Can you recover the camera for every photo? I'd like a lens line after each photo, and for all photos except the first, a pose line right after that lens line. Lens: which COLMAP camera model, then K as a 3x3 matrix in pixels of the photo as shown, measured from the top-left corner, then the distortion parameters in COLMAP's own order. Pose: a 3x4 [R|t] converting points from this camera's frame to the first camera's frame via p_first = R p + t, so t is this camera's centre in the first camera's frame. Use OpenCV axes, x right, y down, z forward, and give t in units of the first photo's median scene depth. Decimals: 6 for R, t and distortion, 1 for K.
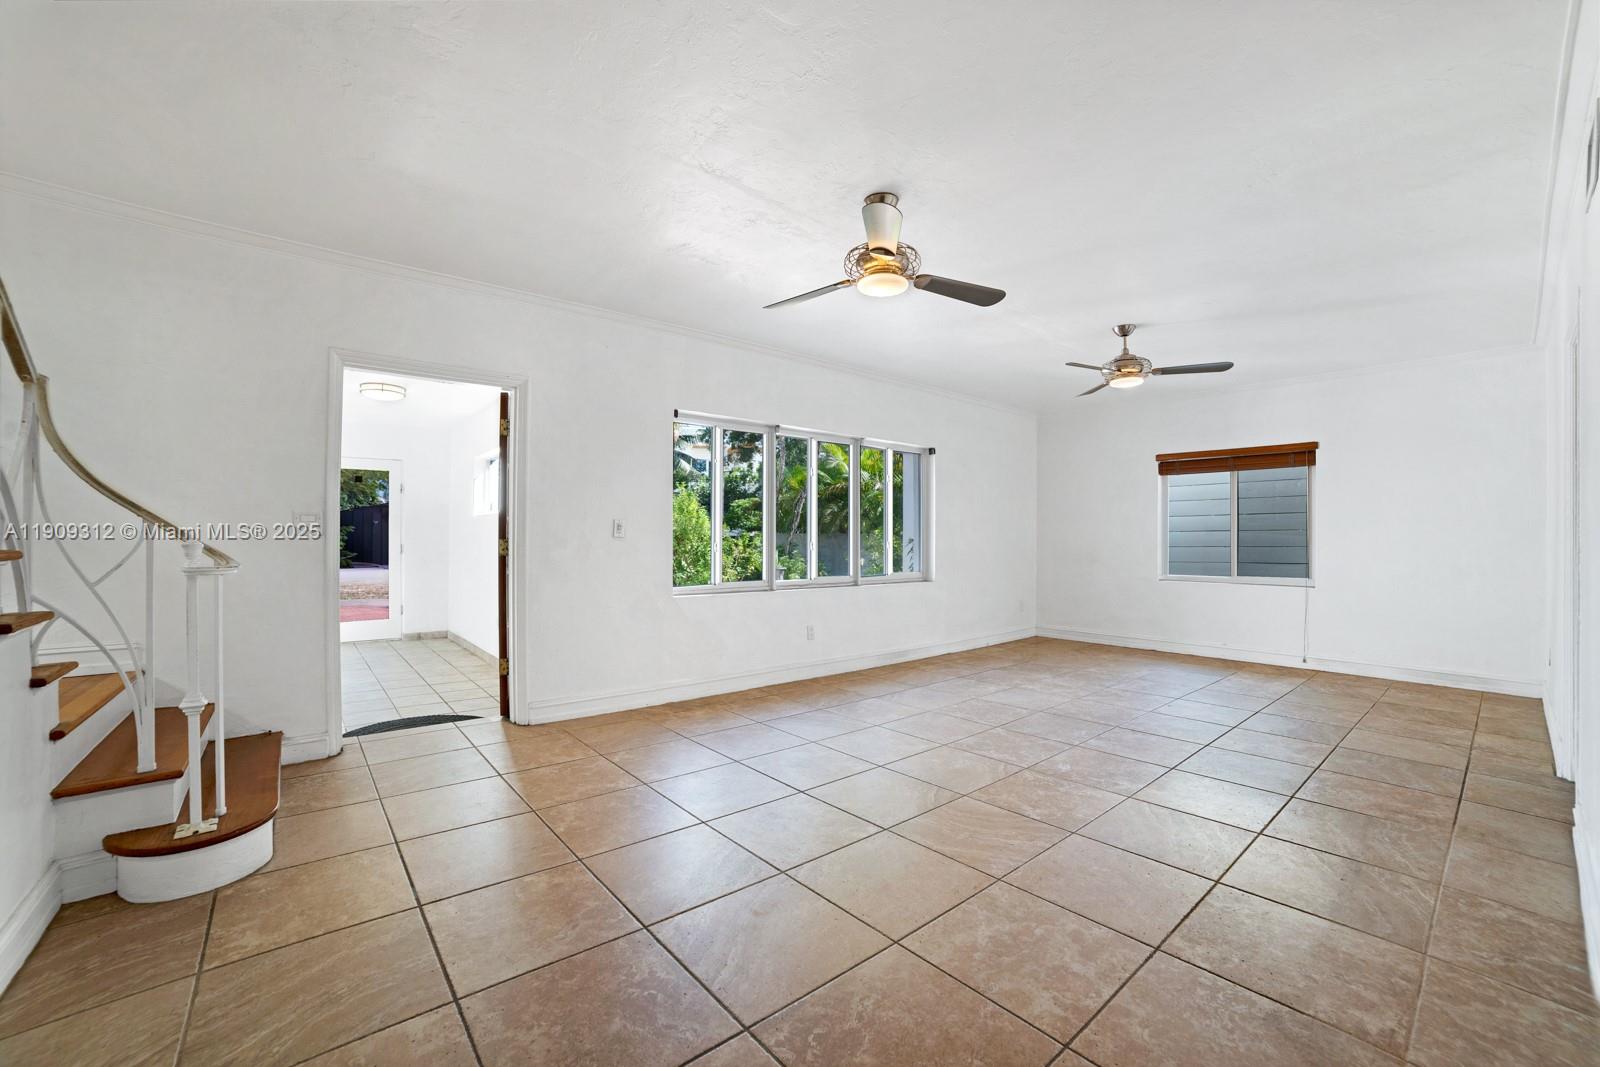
lens RADIAL K [[653.0, 0, 807.6], [0, 653.0, 542.5], [0, 0, 1]] dist [-0.100629, 0.032854]
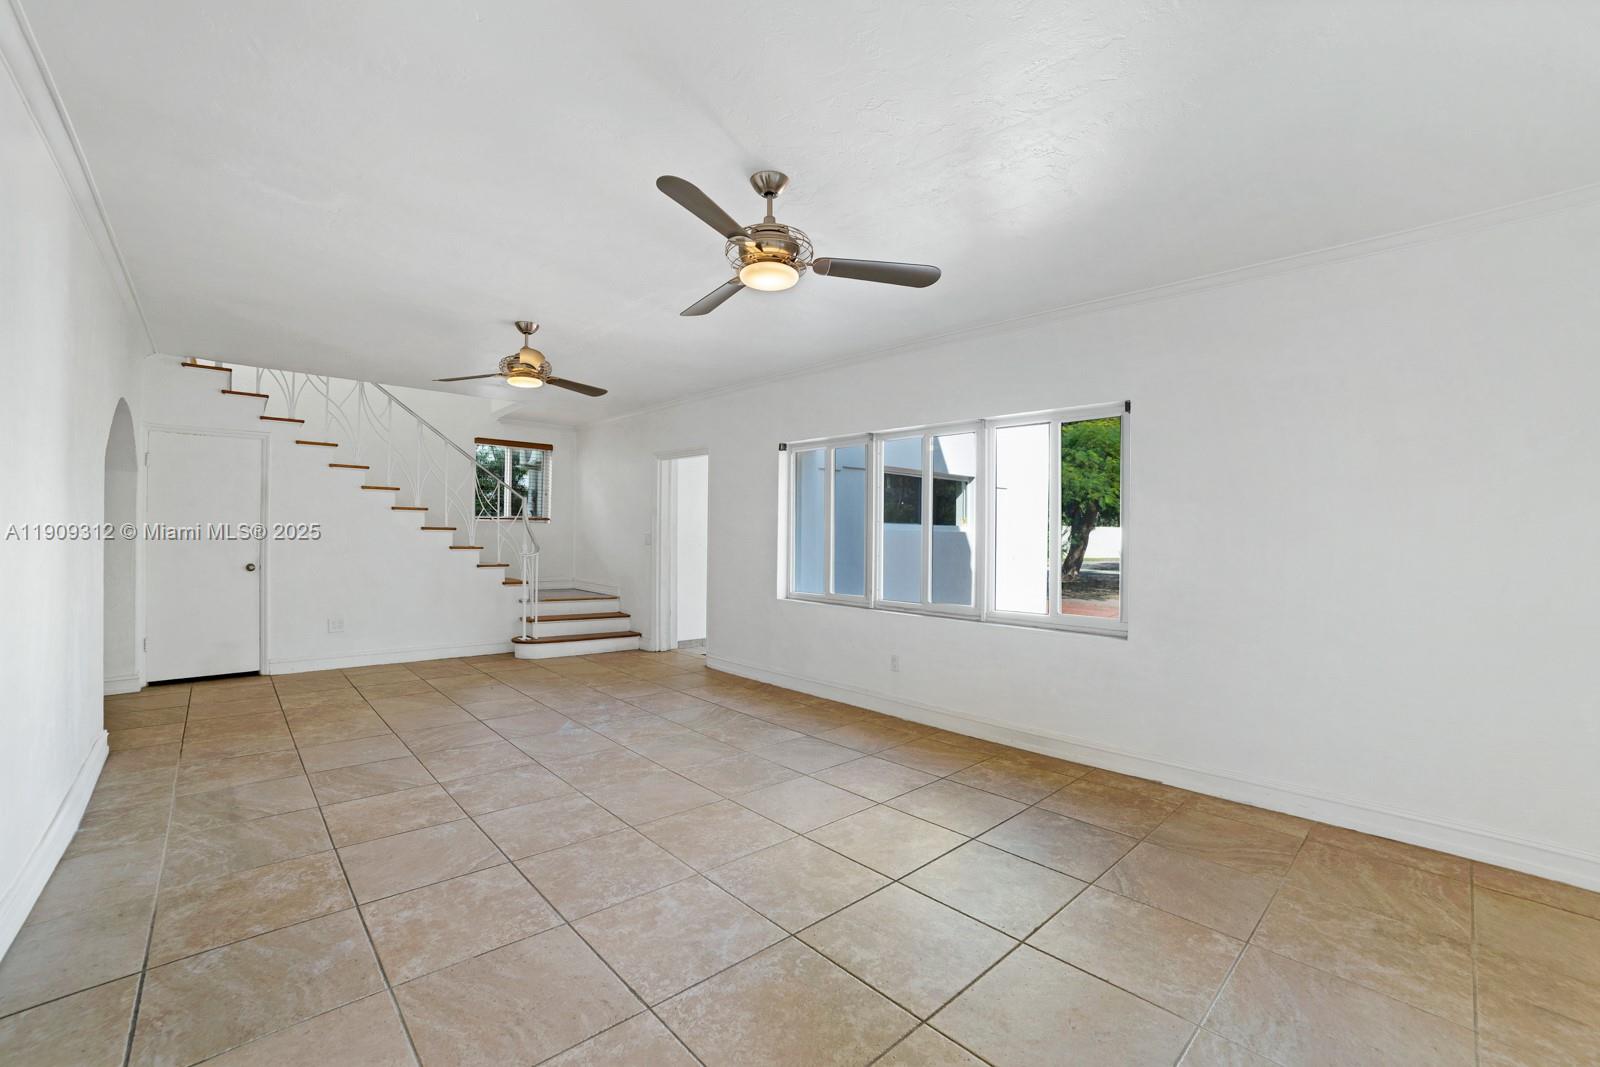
lens RADIAL K [[688.1, 0, 800.0], [0, 688.1, 533.5], [0, 0, 1]] dist [-0.108583, 0.041157]
pose [[0.026175, -0.003761, -0.999650, 1.389913], [-0.019024, 0.999810, -0.004260, -0.039278], [0.999476, 0.019129, 0.026099, 1.305245]]
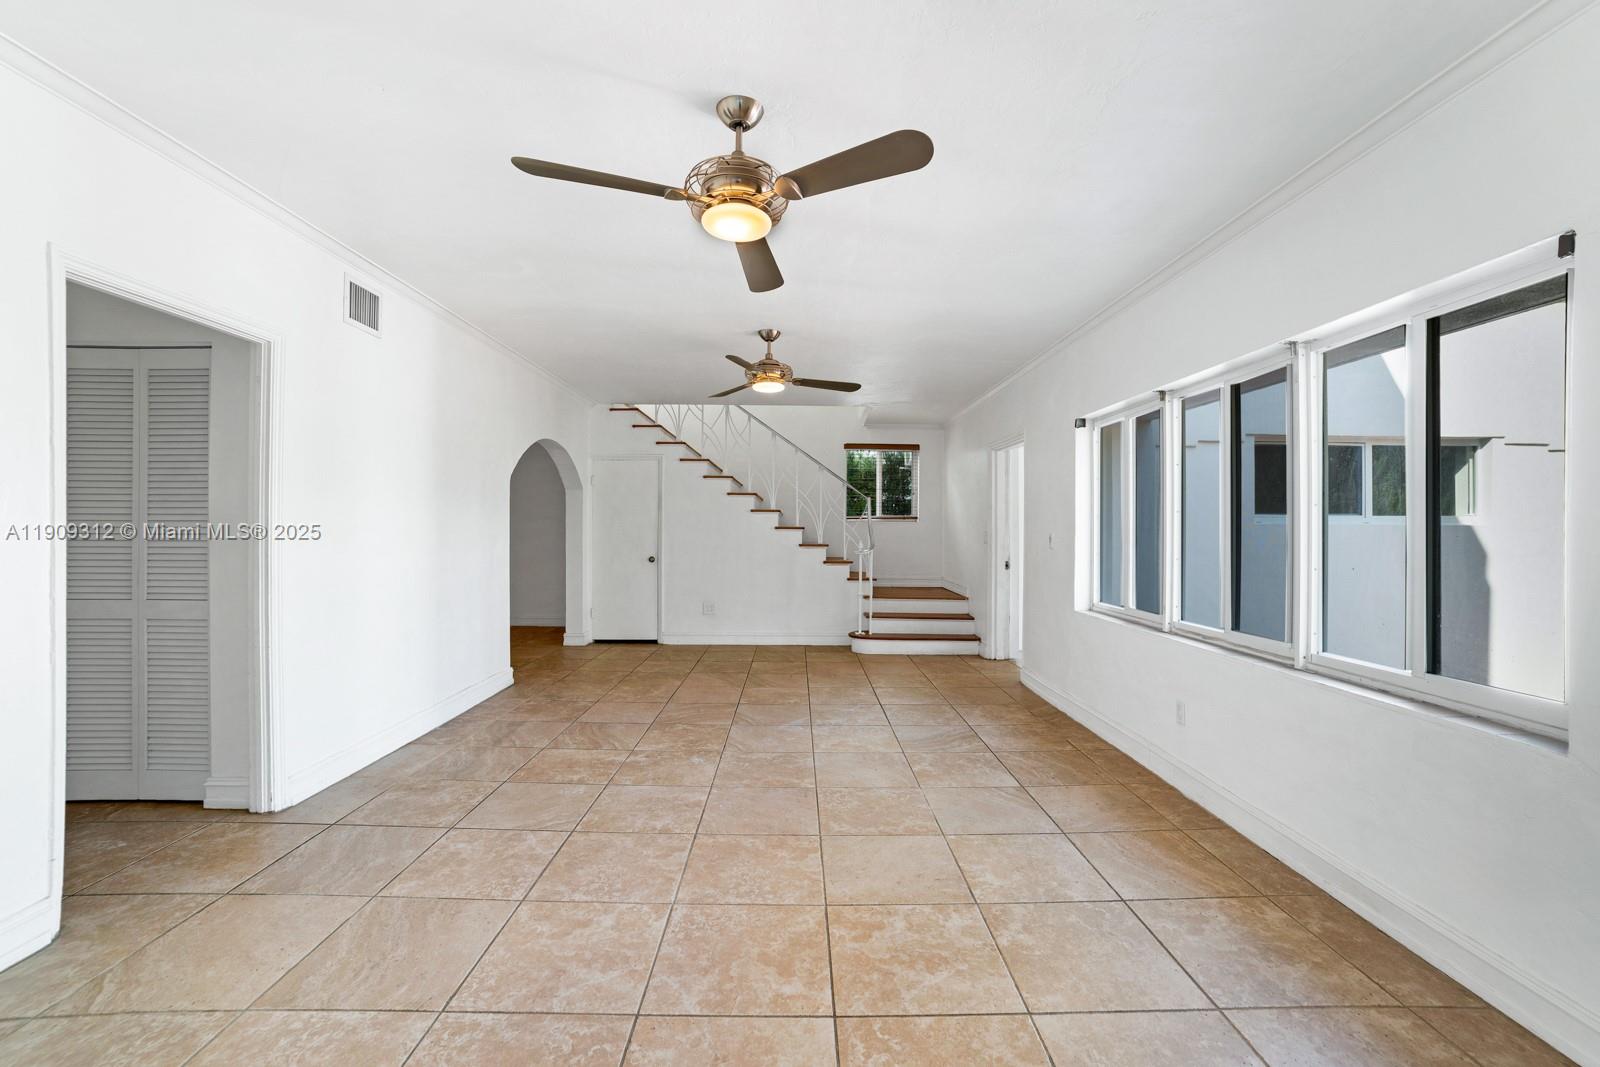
lens RADIAL K [[670.1, 0, 789.0], [0, 670.1, 527.9], [0, 0, 1]] dist [-0.098723, 0.043321]
pose [[-0.659158, -0.008195, -0.751960, 1.068775], [-0.012490, 0.999922, 0.000051, -0.041966], [0.751901, 0.009426, -0.659209, 1.722952]]
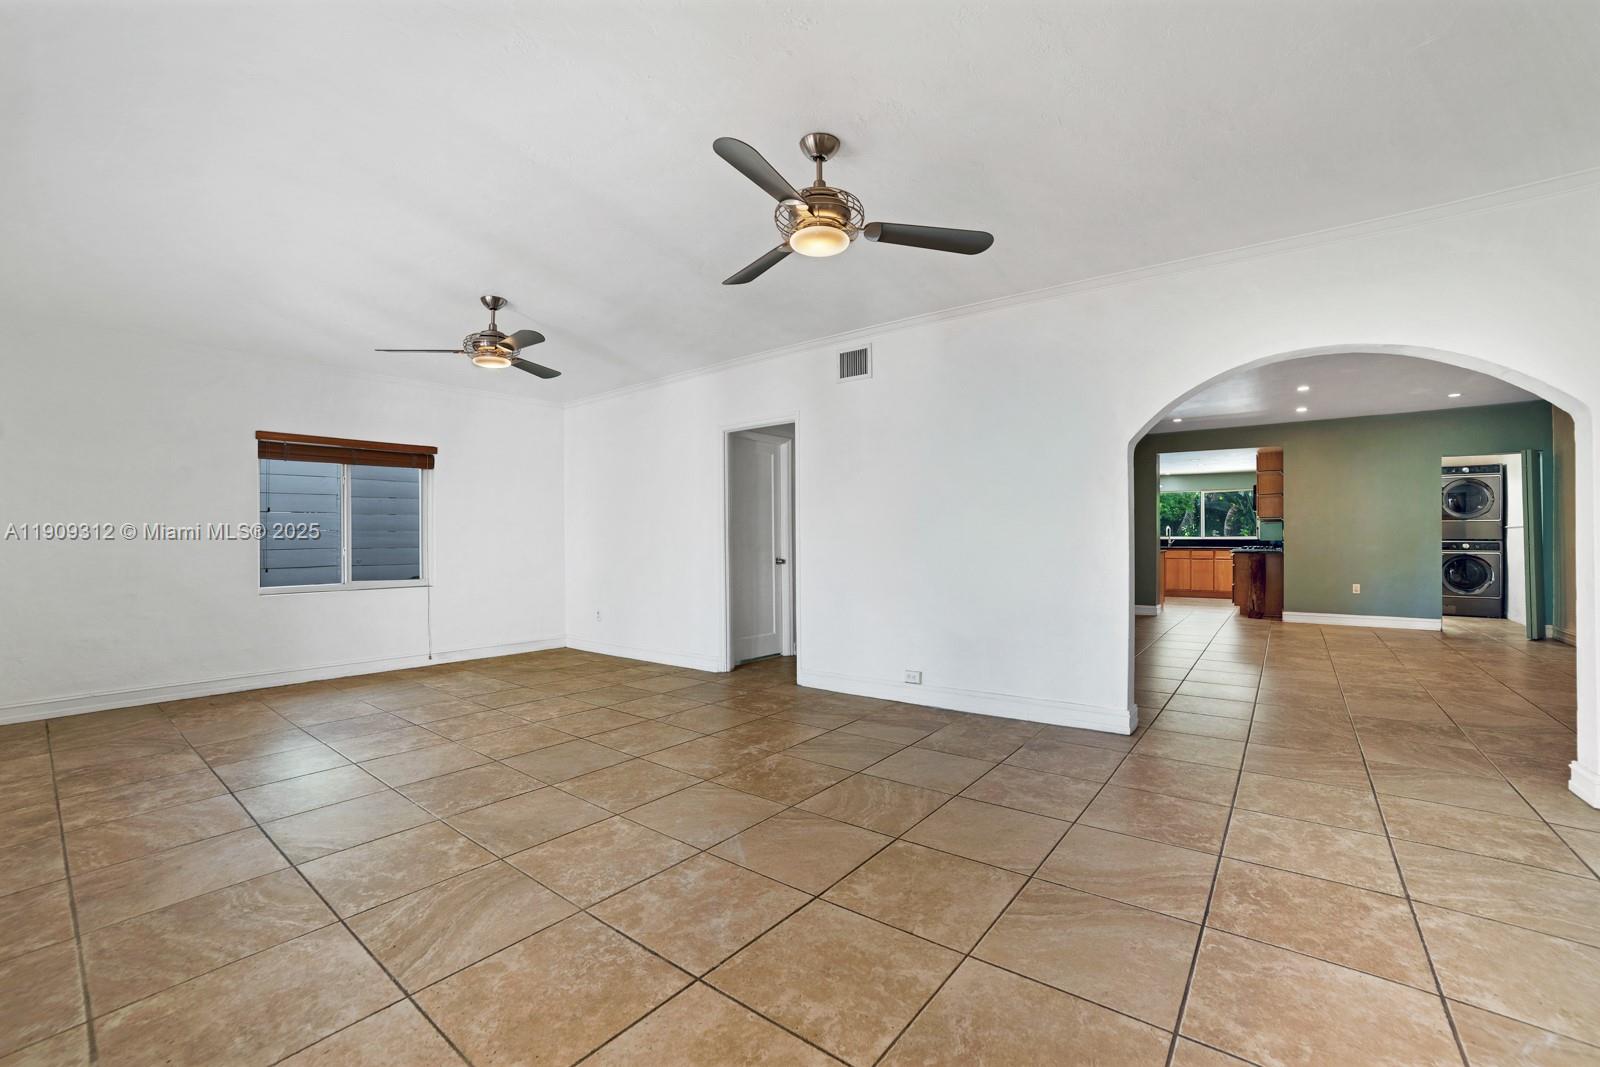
lens RADIAL K [[653.0, 0, 807.6], [0, 653.0, 542.5], [0, 0, 1]] dist [-0.100629, 0.032854]
pose [[-0.205227, -0.007483, 0.978686, -0.578281], [0.011648, 0.999881, 0.010088, -0.007830], [-0.978645, 0.013470, -0.205116, 0.967216]]
